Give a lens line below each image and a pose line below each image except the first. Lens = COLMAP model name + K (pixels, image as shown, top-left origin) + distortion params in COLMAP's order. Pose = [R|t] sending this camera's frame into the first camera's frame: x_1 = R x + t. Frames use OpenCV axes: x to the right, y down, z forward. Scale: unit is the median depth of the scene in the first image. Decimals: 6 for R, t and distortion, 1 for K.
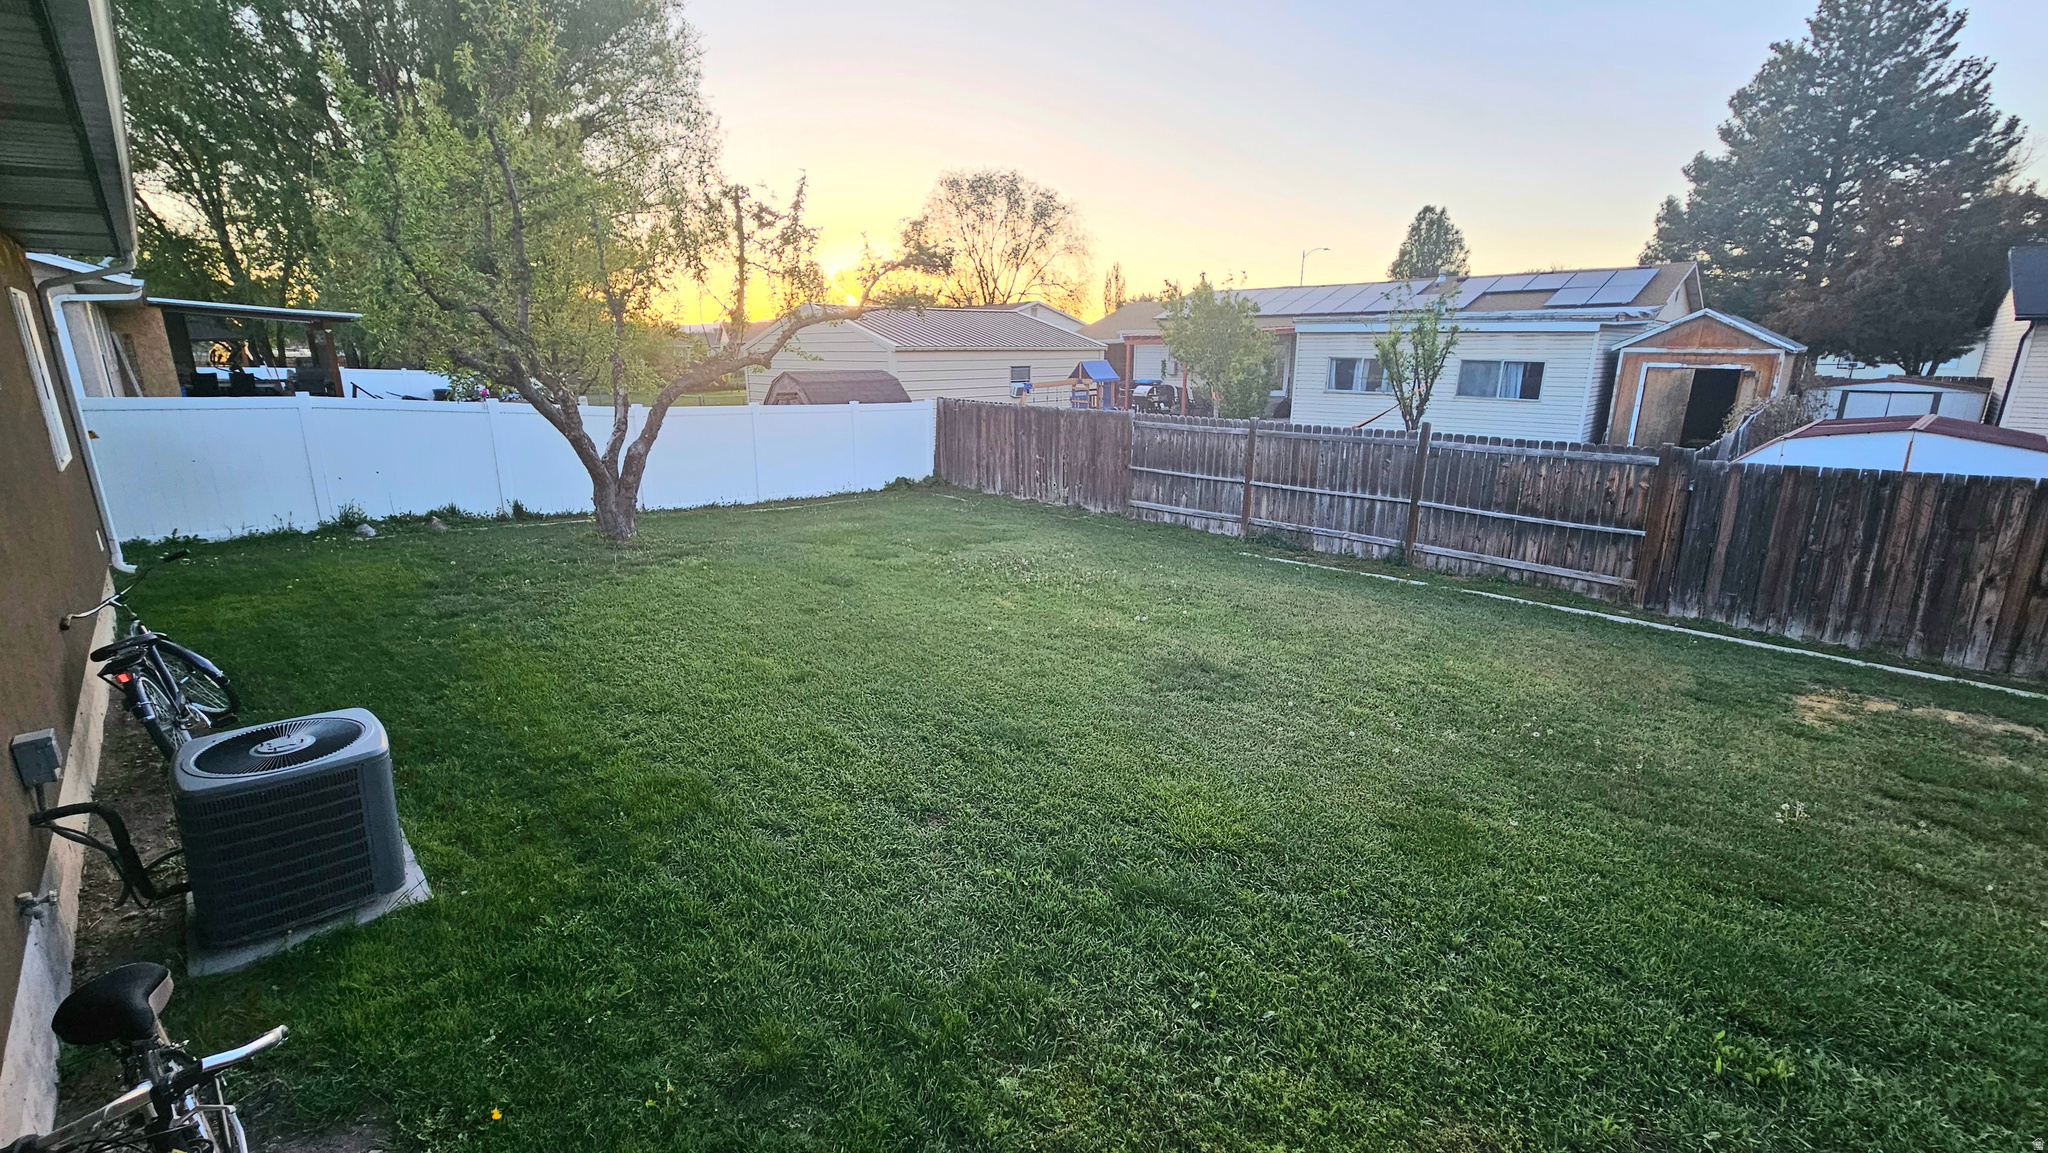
lens RADIAL K [[837.6, 0, 1019.5], [0, 837.6, 584.5], [0, 0, 1]] dist [0.001901, 0.000709]
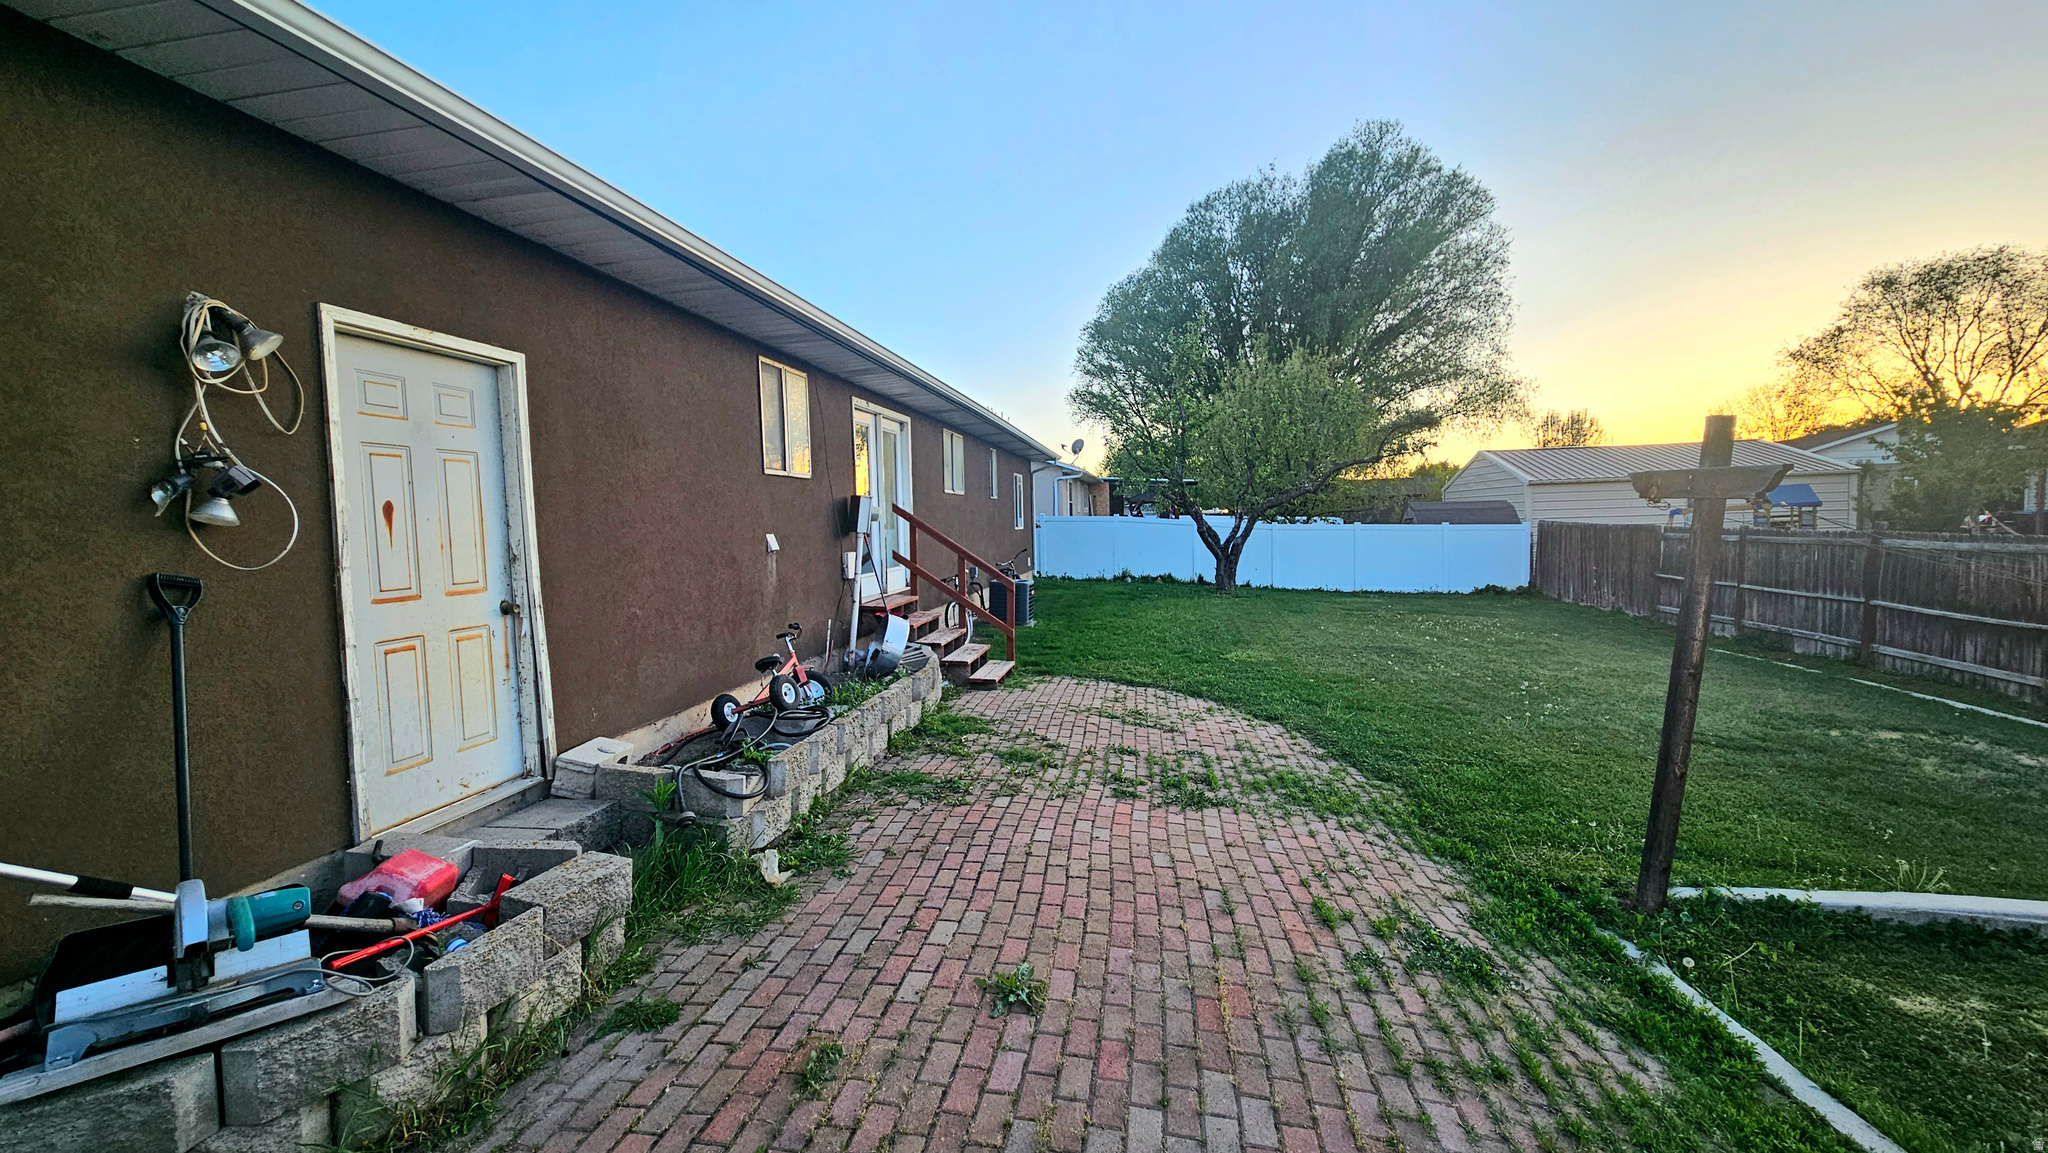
lens RADIAL K [[837.6, 0, 1024.2], [0, 837.6, 574.1], [0, 0, 1]] dist [0.001901, 0.000709]
pose [[0.577973, 0.034619, -0.815321, 0.657887], [-0.189208, 0.977559, -0.092620, 0.140469], [0.793818, 0.207797, 0.571553, -0.338023]]
